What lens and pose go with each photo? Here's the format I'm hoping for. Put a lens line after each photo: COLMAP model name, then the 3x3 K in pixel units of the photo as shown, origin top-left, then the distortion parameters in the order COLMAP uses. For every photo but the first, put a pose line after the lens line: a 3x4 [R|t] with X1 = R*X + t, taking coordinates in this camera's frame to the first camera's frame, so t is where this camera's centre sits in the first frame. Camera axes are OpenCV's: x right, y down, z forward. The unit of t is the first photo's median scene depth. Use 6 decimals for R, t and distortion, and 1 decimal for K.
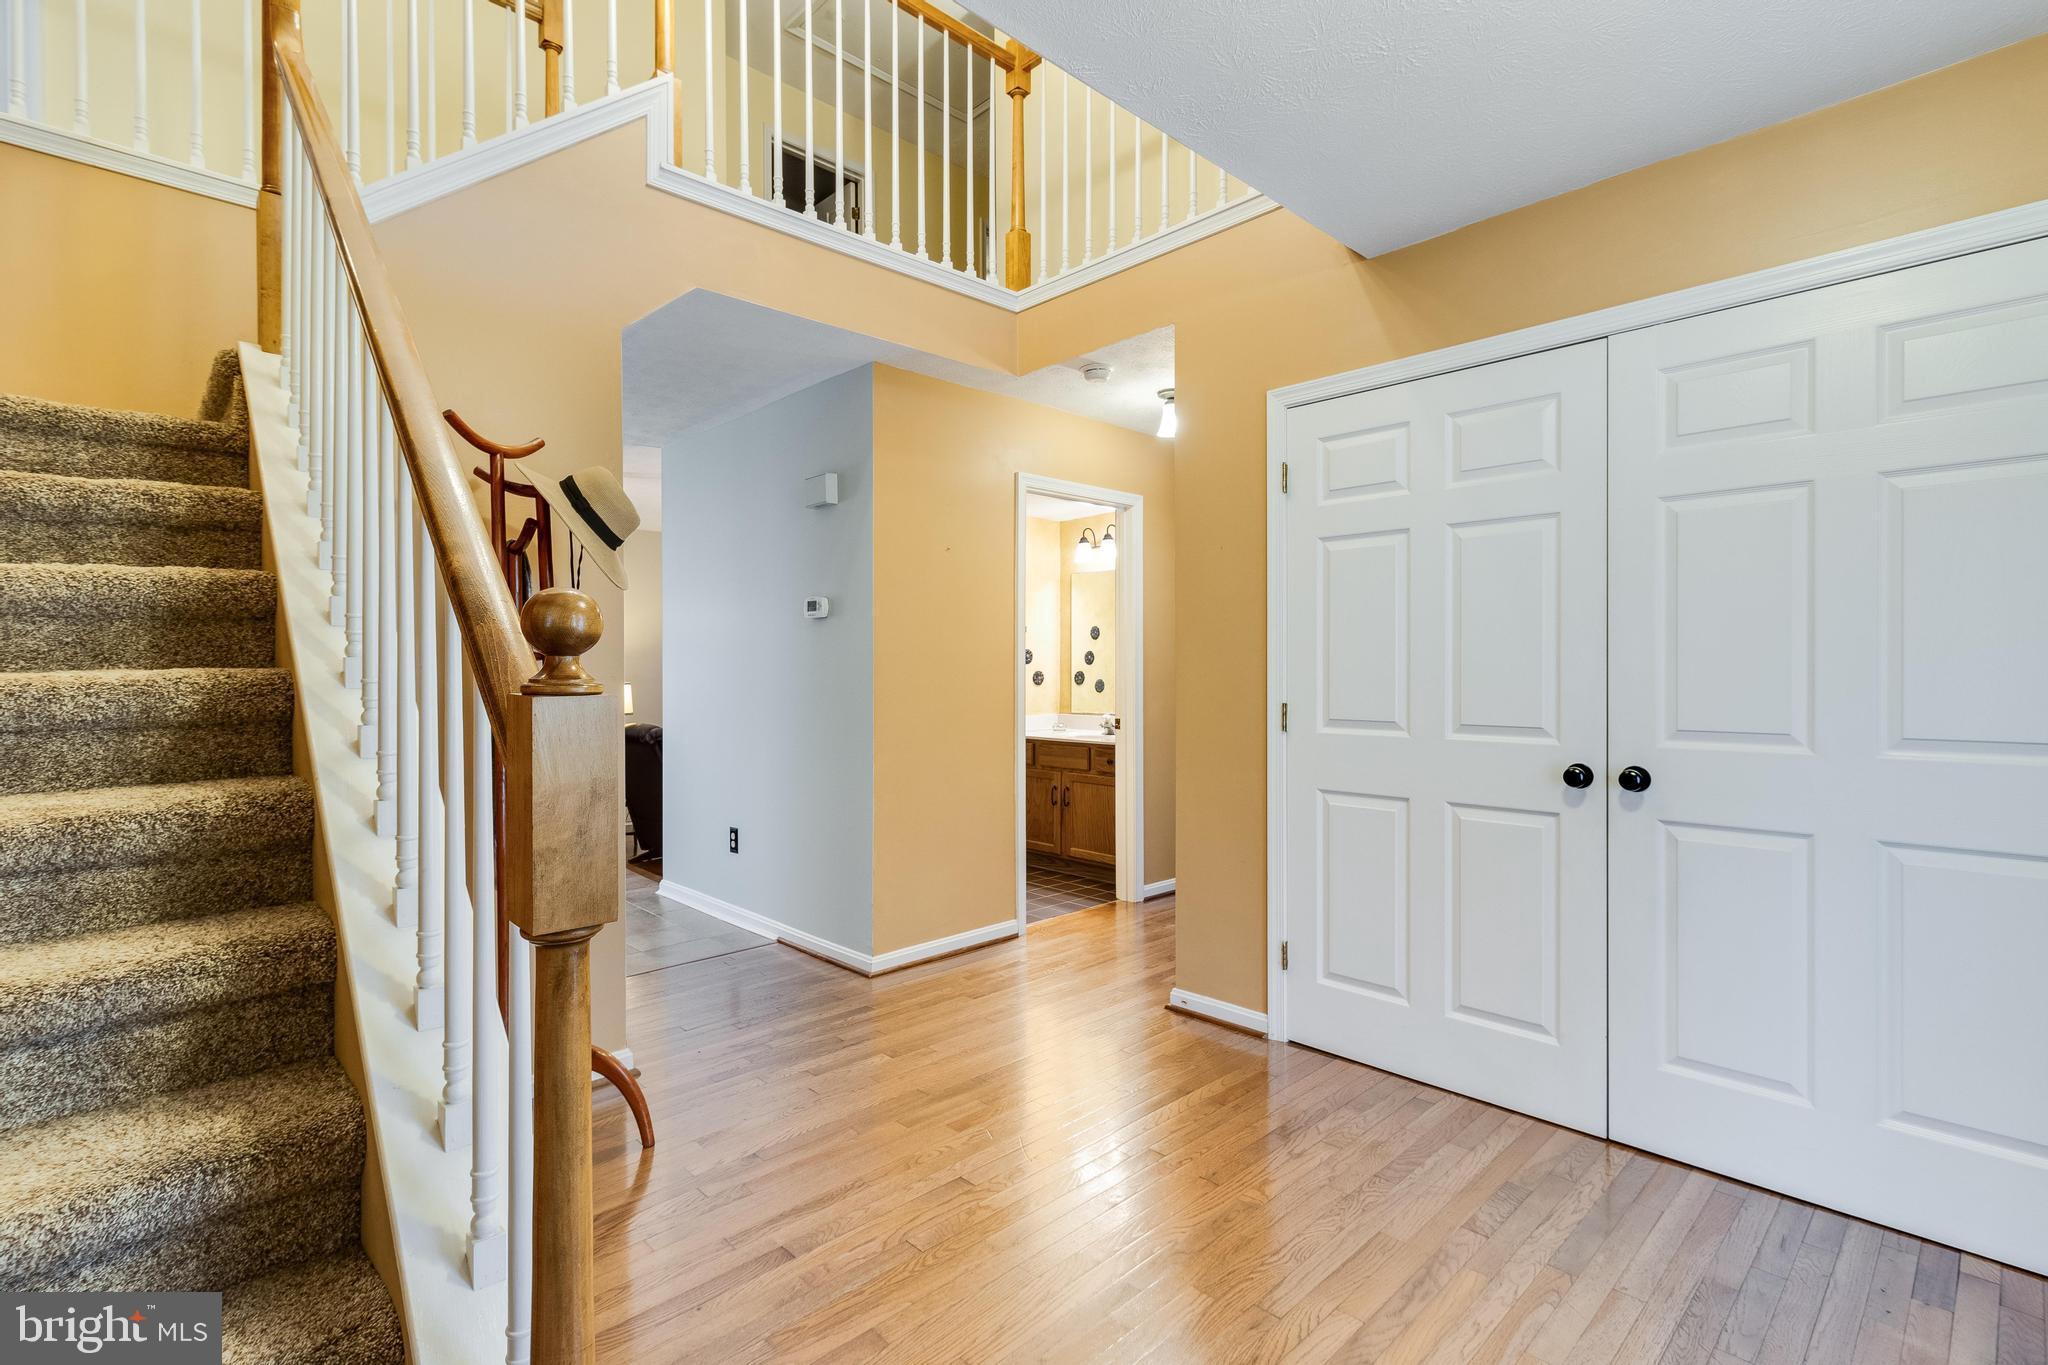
lens RADIAL K [[958.4, 0, 1024.0], [0, 958.4, 682.5], [0, 0, 1]] dist [0.000456, -0.000022]
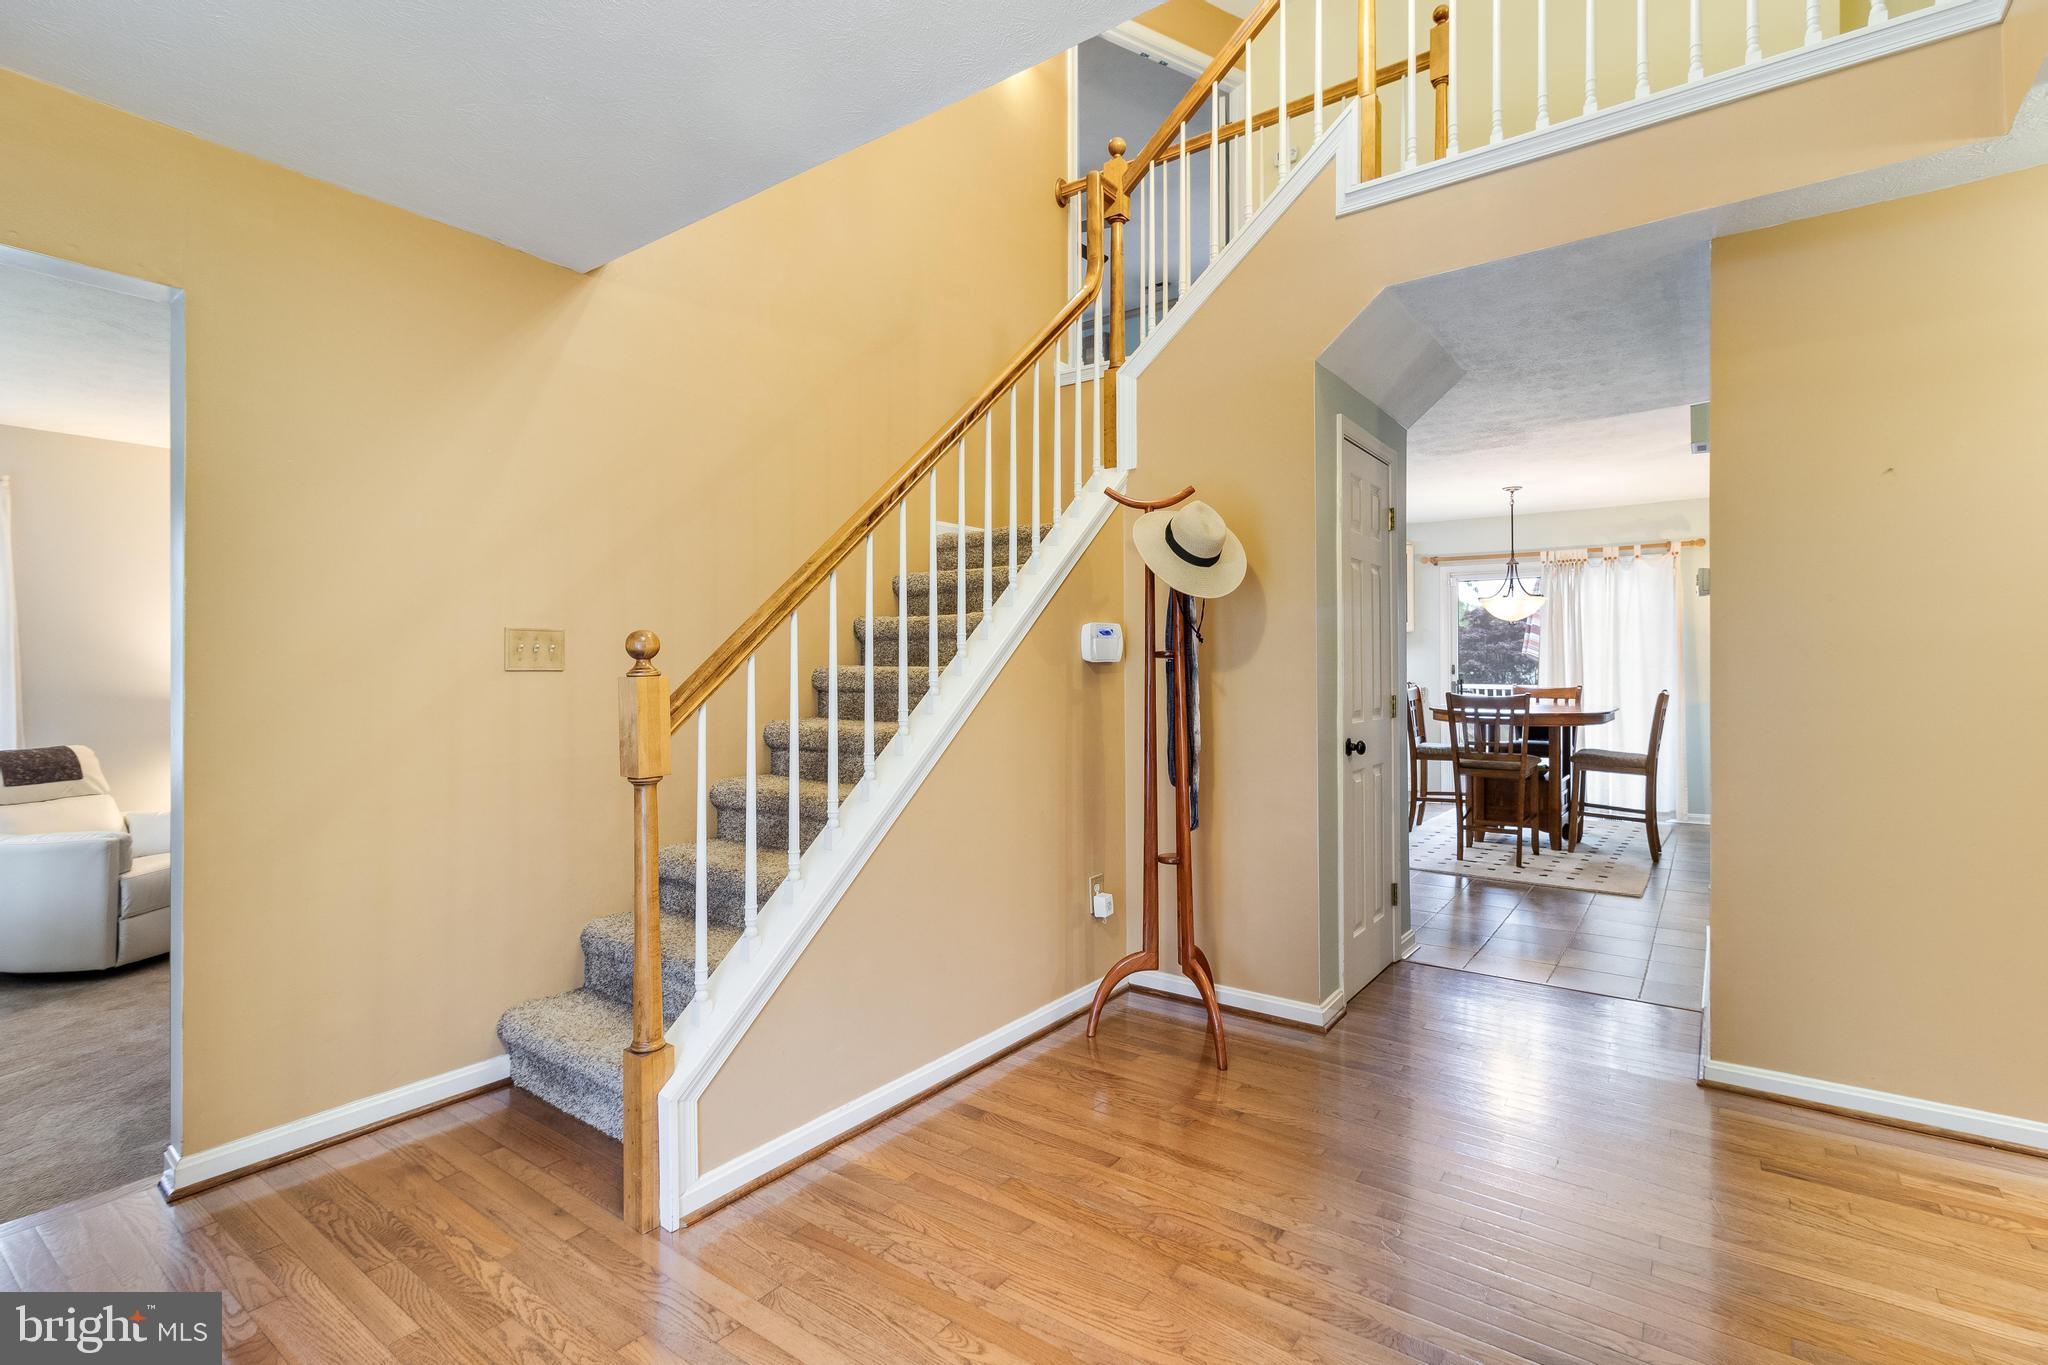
lens RADIAL K [[928.6, 0, 1024.0], [0, 928.6, 682.5], [0, 0, 1]] dist [-0.000291, 0.000012]
pose [[0.166827, 0.011625, -0.985918, 0.572276], [-0.011428, 0.999886, 0.009856, -0.000826], [0.985920, 0.009623, 0.166941, 0.471357]]
